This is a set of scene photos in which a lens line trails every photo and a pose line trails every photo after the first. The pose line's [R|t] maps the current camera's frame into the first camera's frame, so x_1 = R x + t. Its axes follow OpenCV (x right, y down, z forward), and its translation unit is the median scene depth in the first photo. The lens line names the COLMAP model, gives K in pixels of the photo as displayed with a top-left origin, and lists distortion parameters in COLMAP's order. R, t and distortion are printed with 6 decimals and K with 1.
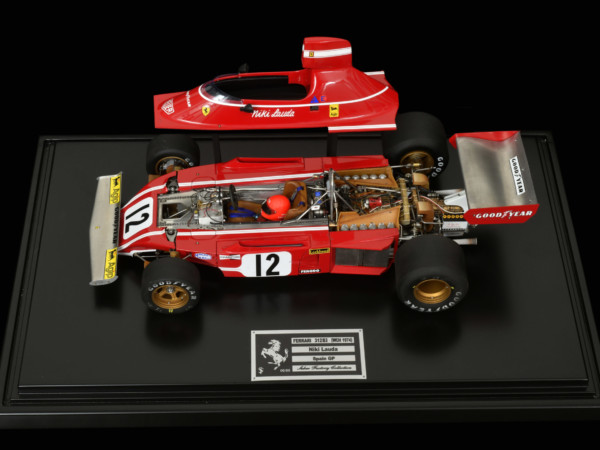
lens RADIAL K [[1262.9, 0, 300.0], [0, 1262.9, 225.0], [0, 0, 1]] dist [0.029428, -0.479052]
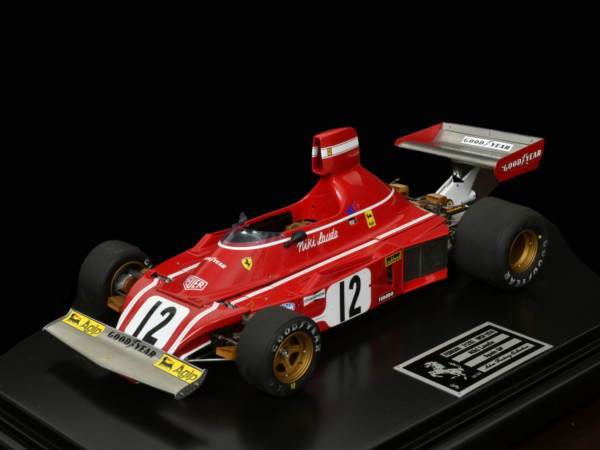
lens RADIAL K [[1205.6, 0, 300.0], [0, 1205.6, 225.0], [0, 0, 1]] dist [0.015703, -0.242470]
pose [[0.734987, -0.250606, 0.630072, -0.484127], [0.504839, 0.822579, -0.261726, 0.167095], [-0.452694, 0.510450, 0.731101, 0.466704]]
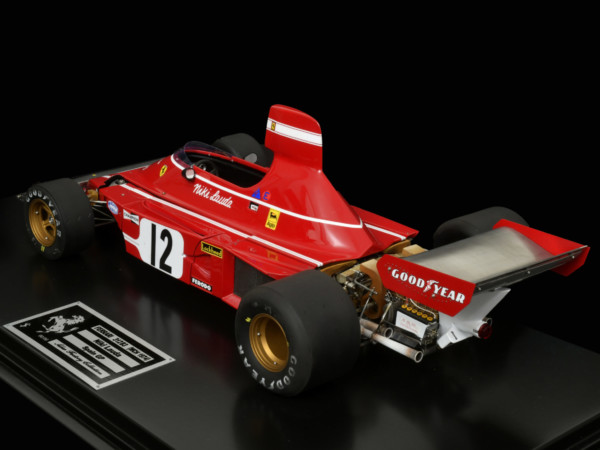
lens RADIAL K [[1205.6, 0, 300.0], [0, 1205.6, 225.0], [0, 0, 1]] dist [0.015703, -0.242470]
pose [[0.663271, 0.299231, -0.685954, 0.487569], [-0.572127, 0.793609, -0.207015, 0.116834], [0.482434, 0.529759, 0.697576, 0.552037]]
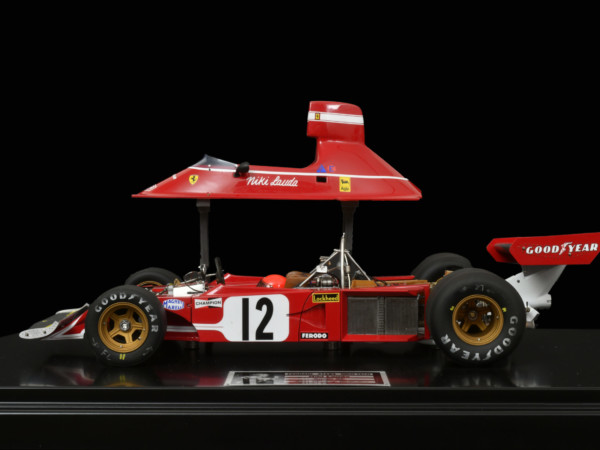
lens RADIAL K [[1205.6, 0, 300.0], [0, 1205.6, 225.0], [0, 0, 1]] dist [0.015703, -0.242470]
pose [[0.999156, -0.009214, -0.040020, 0.029036], [-0.021865, 0.705552, -0.708321, 0.500470], [0.034763, 0.708598, 0.704755, 0.449309]]
